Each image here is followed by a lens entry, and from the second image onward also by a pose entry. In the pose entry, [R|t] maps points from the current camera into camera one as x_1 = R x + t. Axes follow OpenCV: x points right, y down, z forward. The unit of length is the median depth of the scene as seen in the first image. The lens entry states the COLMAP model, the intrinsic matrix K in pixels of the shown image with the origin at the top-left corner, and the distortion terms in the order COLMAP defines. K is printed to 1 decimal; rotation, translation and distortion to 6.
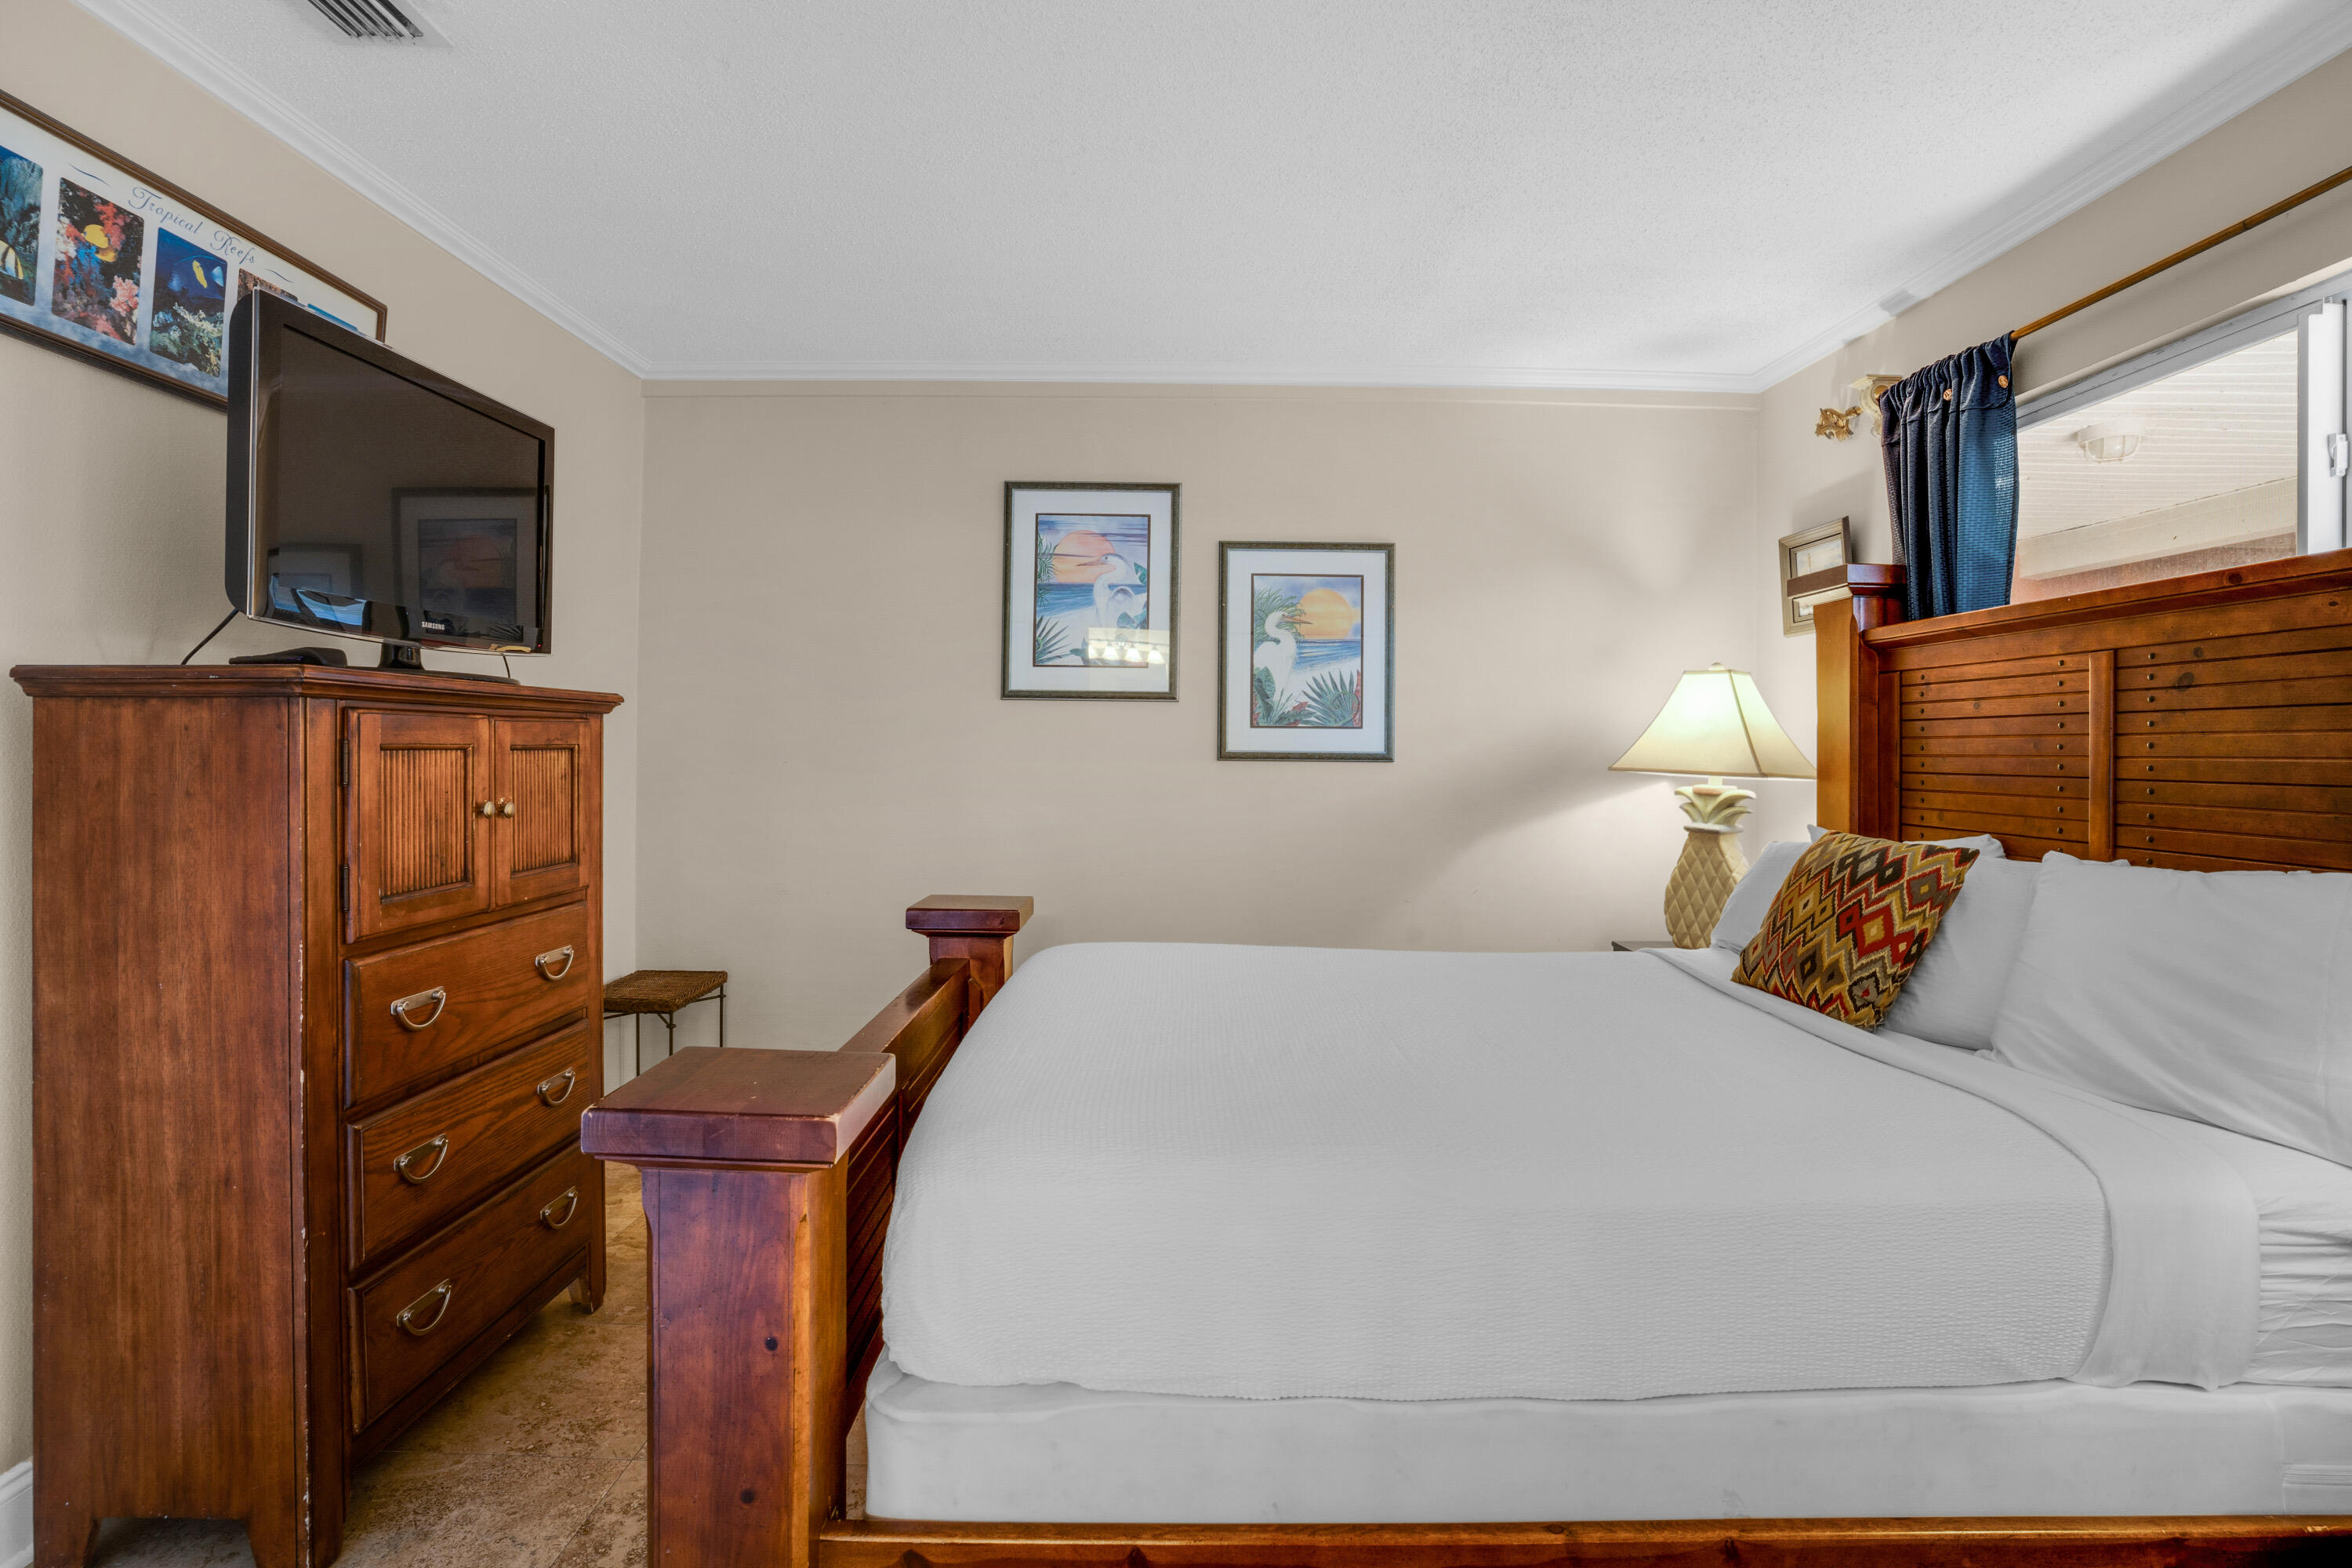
lens RADIAL K [[1170.1, 0, 1177.7], [0, 1170.1, 740.8], [0, 0, 1]] dist [-0.099226, 0.043997]
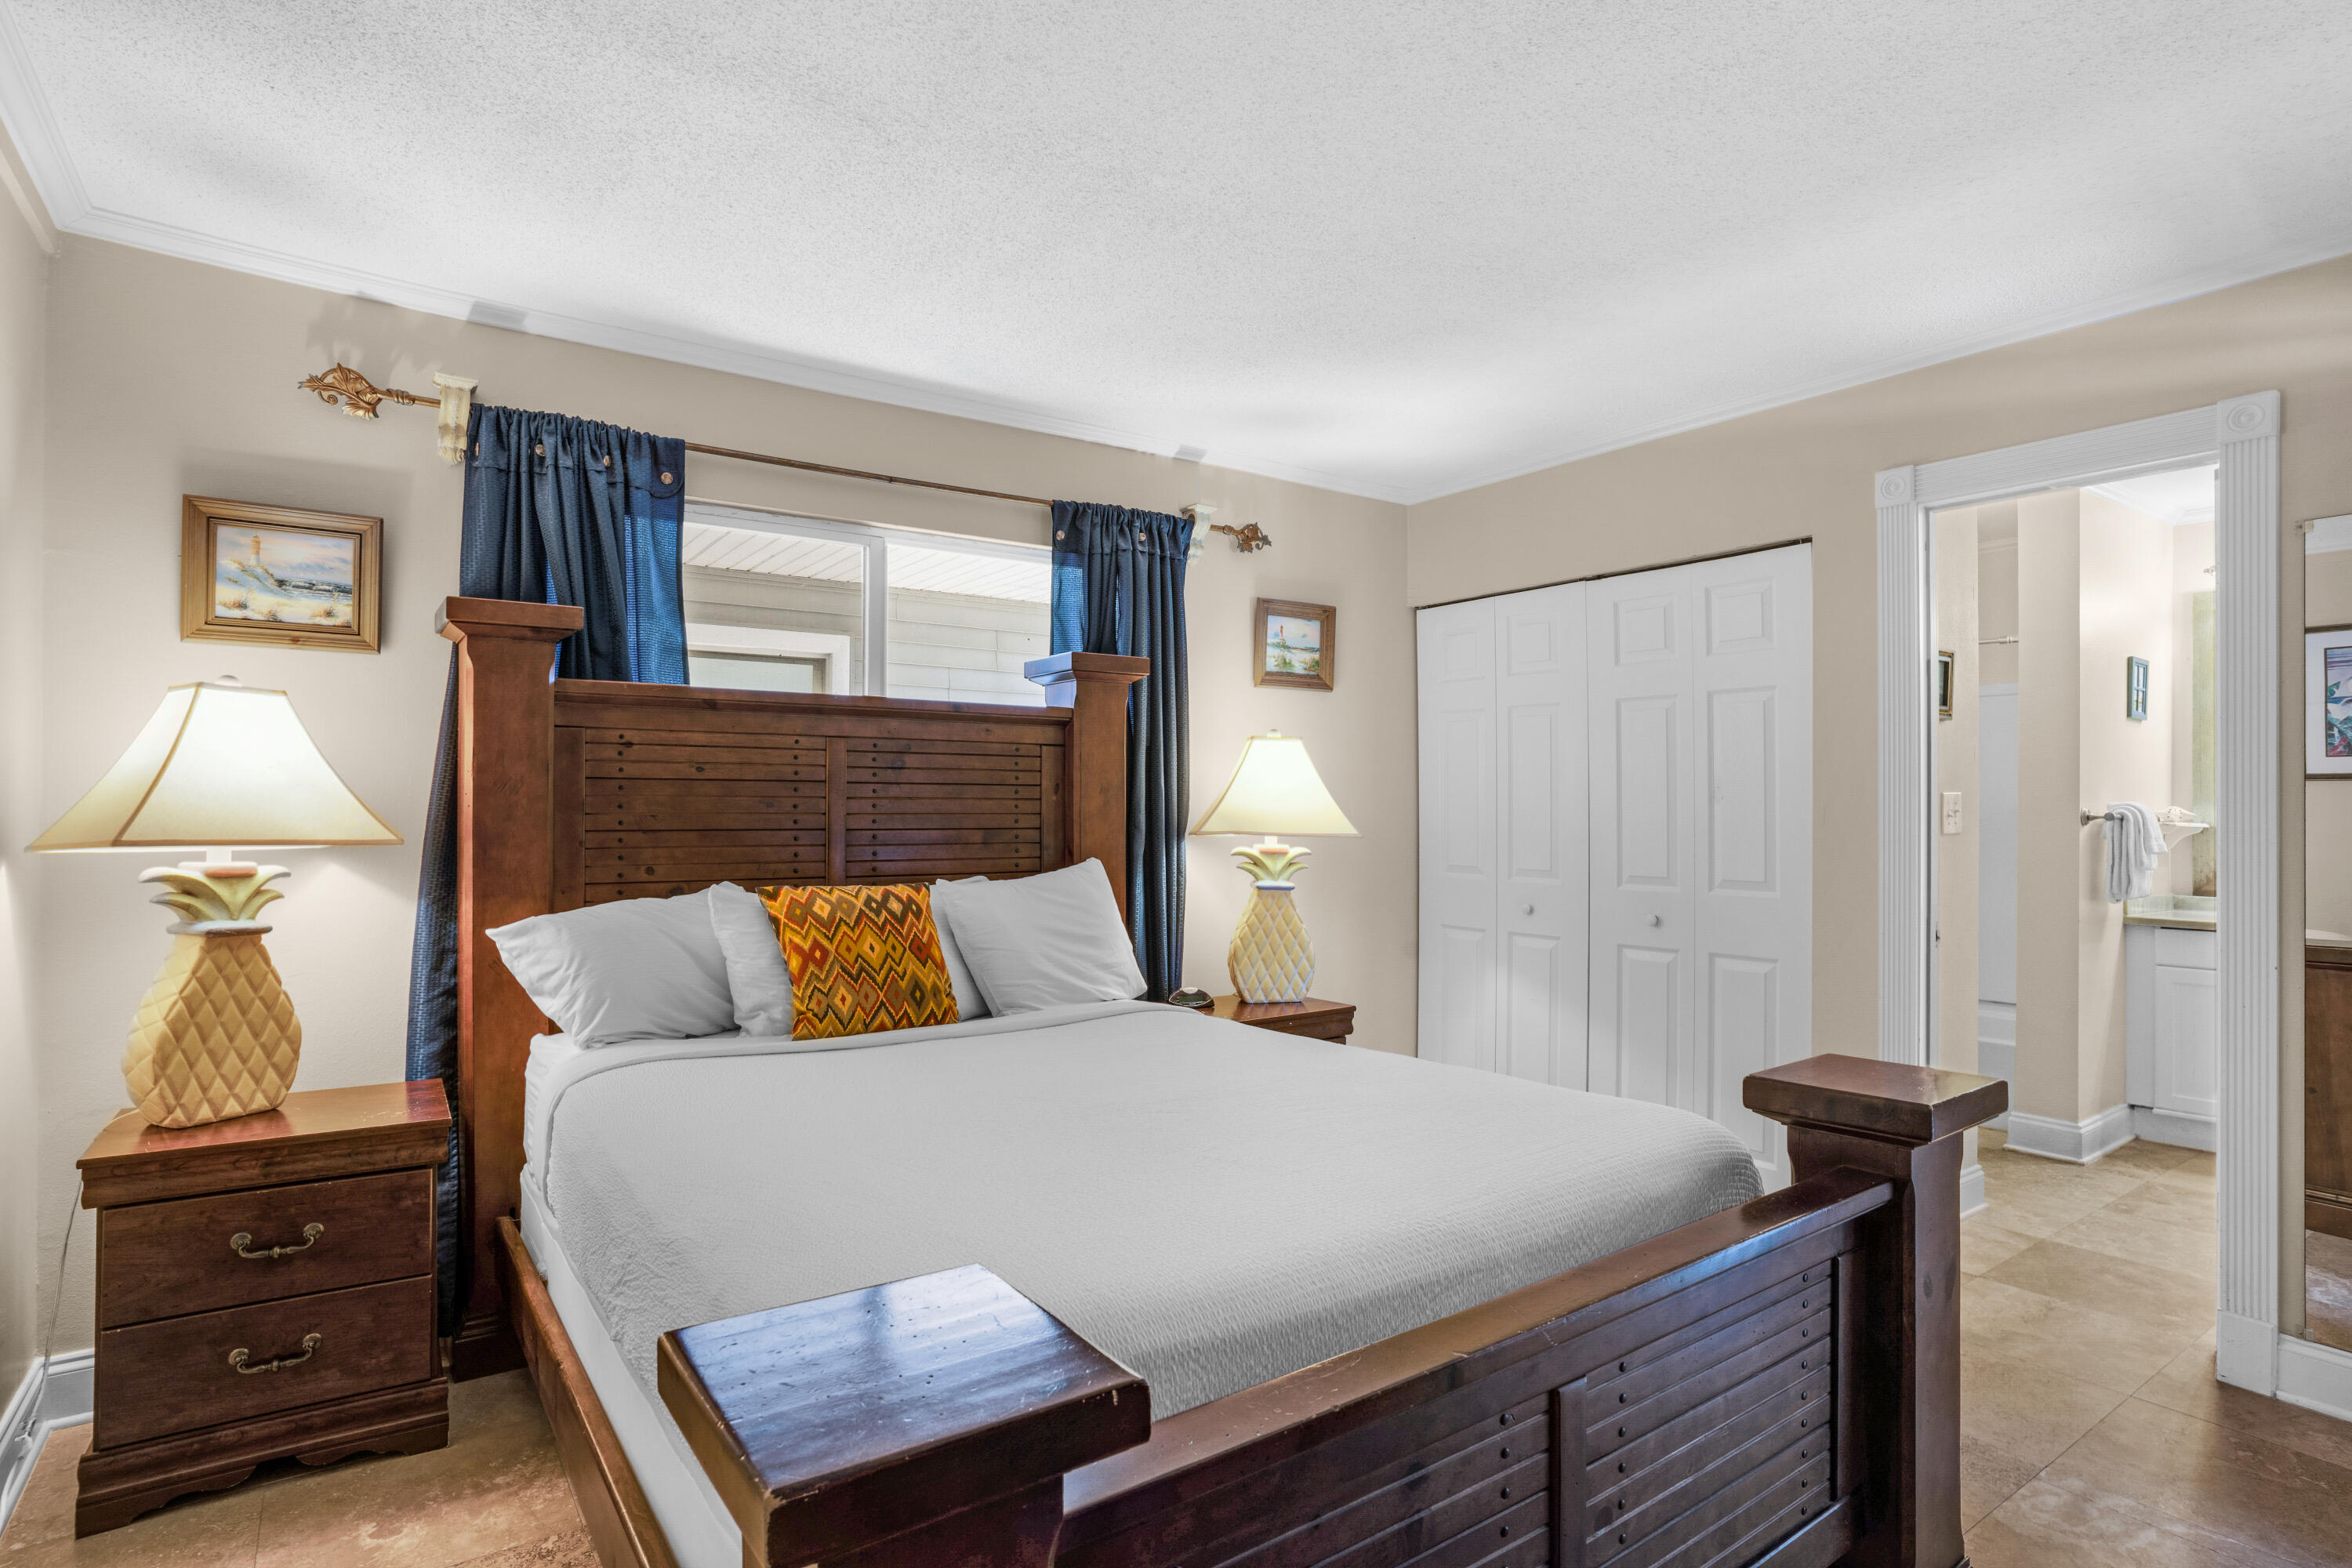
lens RADIAL K [[1219.3, 0, 1236.0], [0, 1219.3, 787.3], [0, 0, 1]] dist [-0.128818, 0.080679]
pose [[-0.605736, 0.008100, 0.795625, -0.501399], [-0.010798, 0.999772, -0.018400, 0.002527], [-0.795593, -0.019736, -0.605510, 1.166666]]
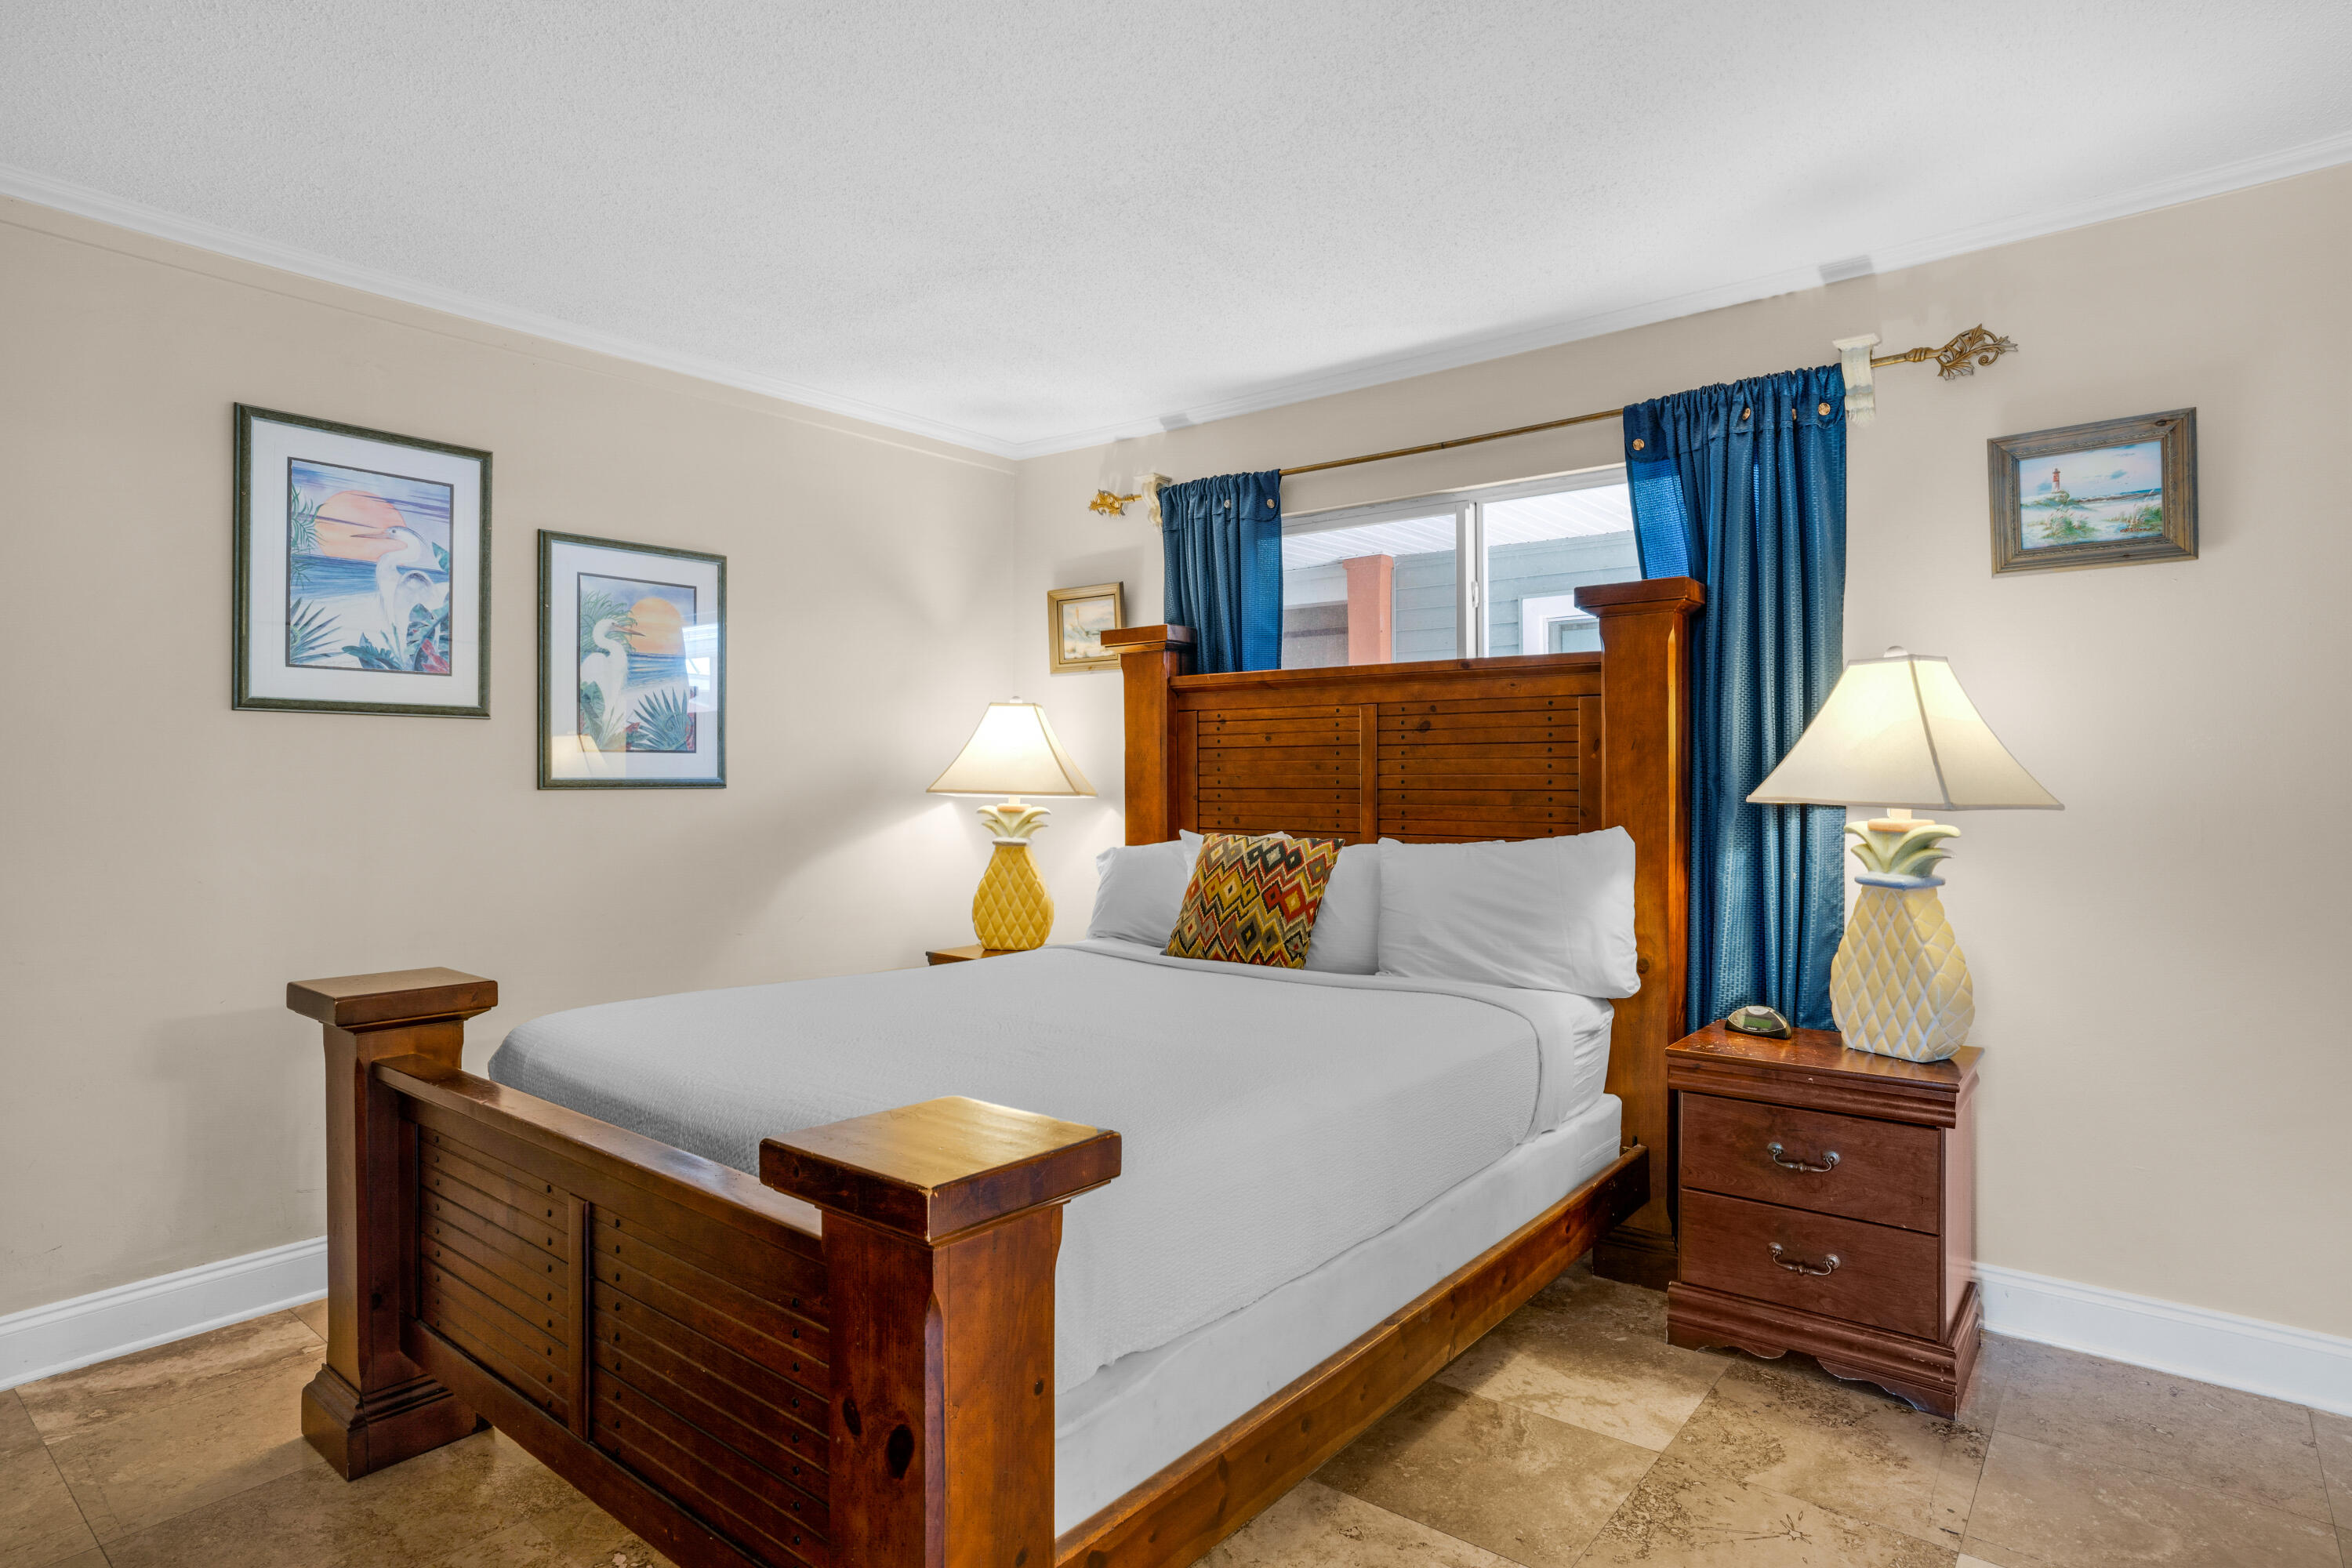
lens RADIAL K [[1266.8, 0, 1181.9], [0, 1266.8, 762.0], [0, 0, 1]] dist [-0.061471, 0.039114]
pose [[0.626952, -0.002444, 0.779054, -0.506117], [0.002701, 0.999996, 0.000964, -0.003966], [-0.779053, 0.001500, 0.626956, 0.101189]]
